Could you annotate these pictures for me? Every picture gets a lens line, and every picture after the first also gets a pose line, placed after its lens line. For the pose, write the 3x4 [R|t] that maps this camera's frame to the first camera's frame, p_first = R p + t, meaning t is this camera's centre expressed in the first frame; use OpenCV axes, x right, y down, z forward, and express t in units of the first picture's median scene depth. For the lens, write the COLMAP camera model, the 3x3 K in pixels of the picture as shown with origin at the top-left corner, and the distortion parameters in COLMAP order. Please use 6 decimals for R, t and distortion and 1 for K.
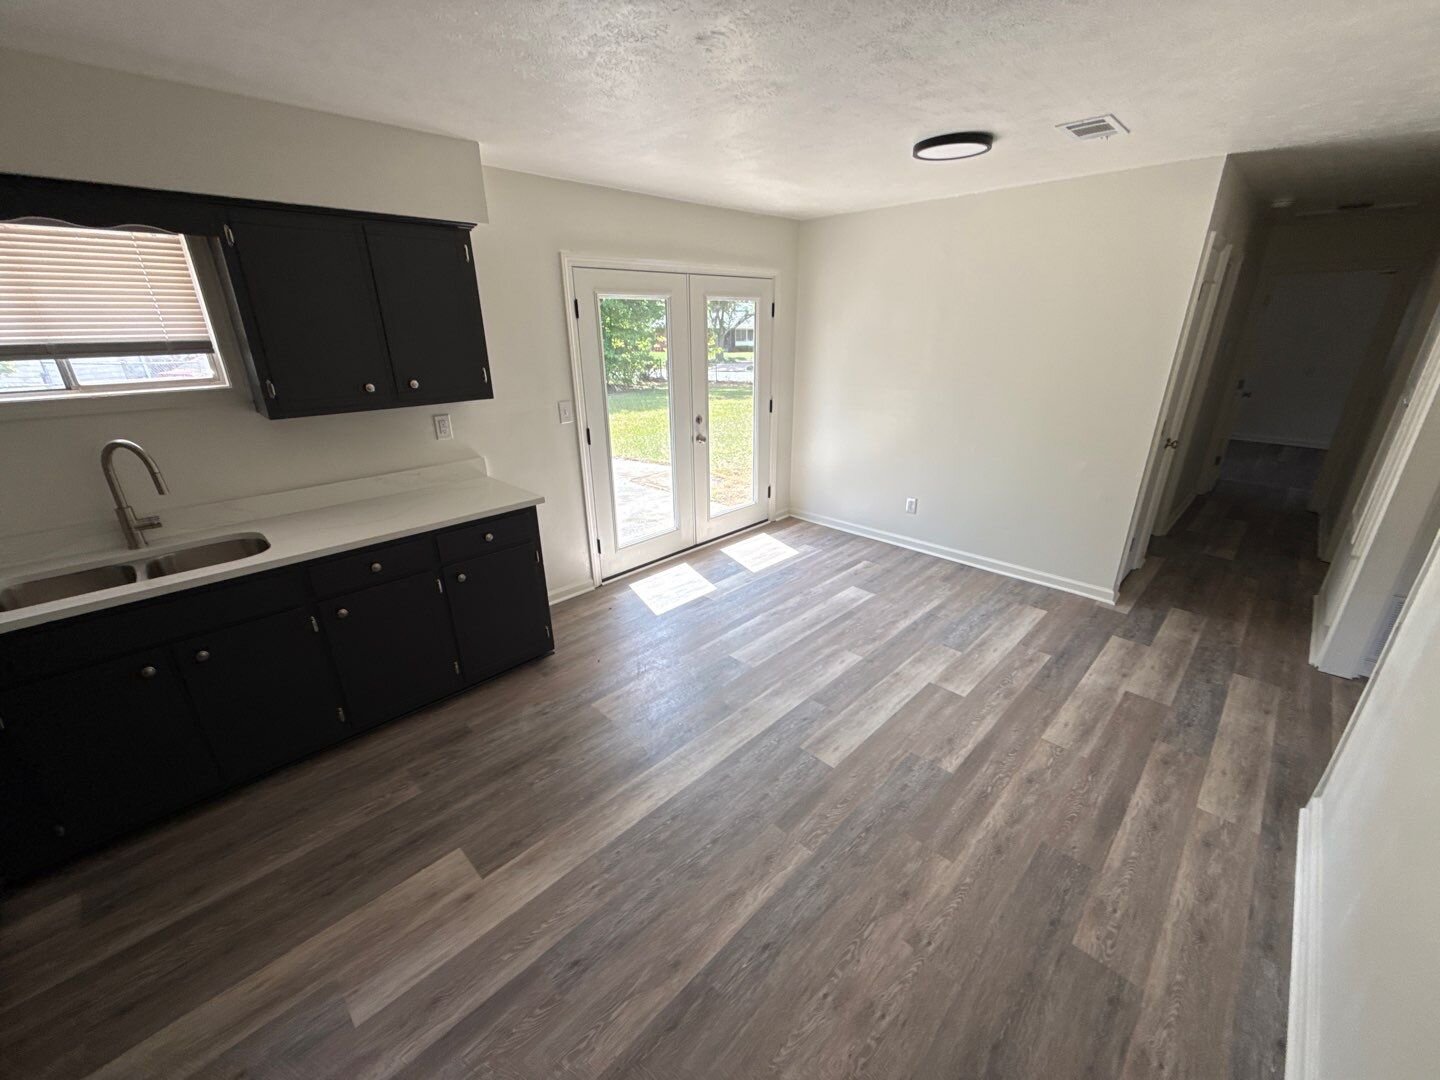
lens RADIAL K [[576.3, 0, 724.9], [0, 576.3, 541.1], [0, 0, 1]] dist [0.002047, -0.000155]
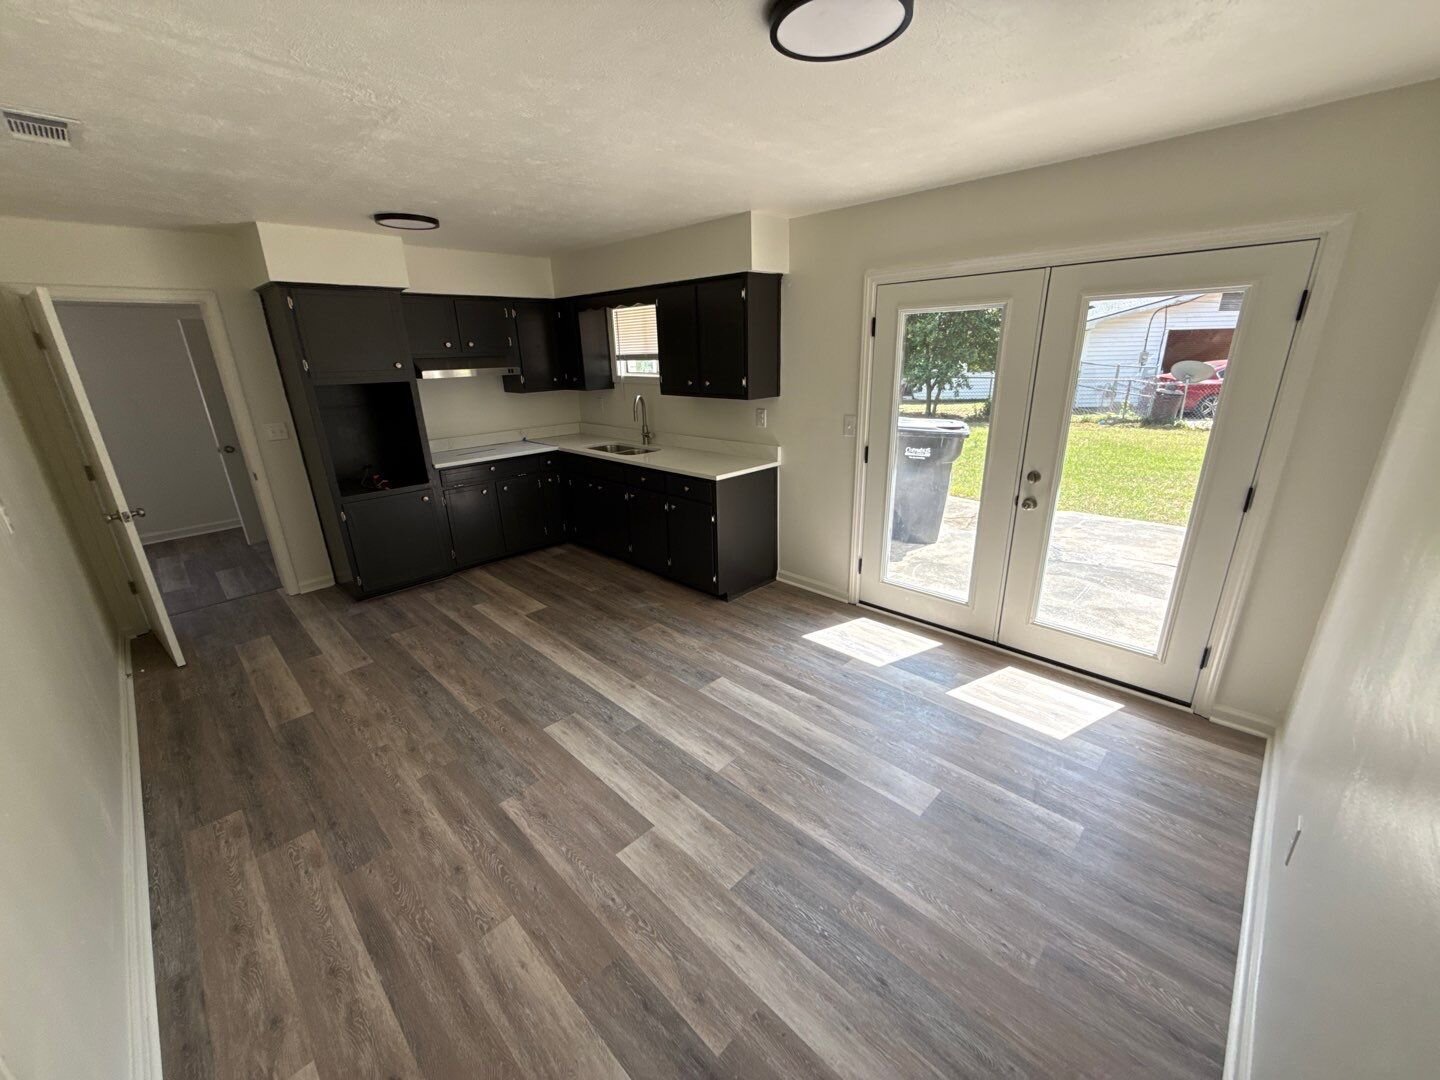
lens RADIAL K [[576.3, 0, 723.7], [0, 576.3, 544.0], [0, 0, 1]] dist [0.002047, -0.000155]
pose [[-0.003386, 0.332707, -0.943024, 1.074402], [-0.331139, 0.889452, 0.314995, -0.395717], [0.943576, 0.313339, 0.107161, 1.019639]]
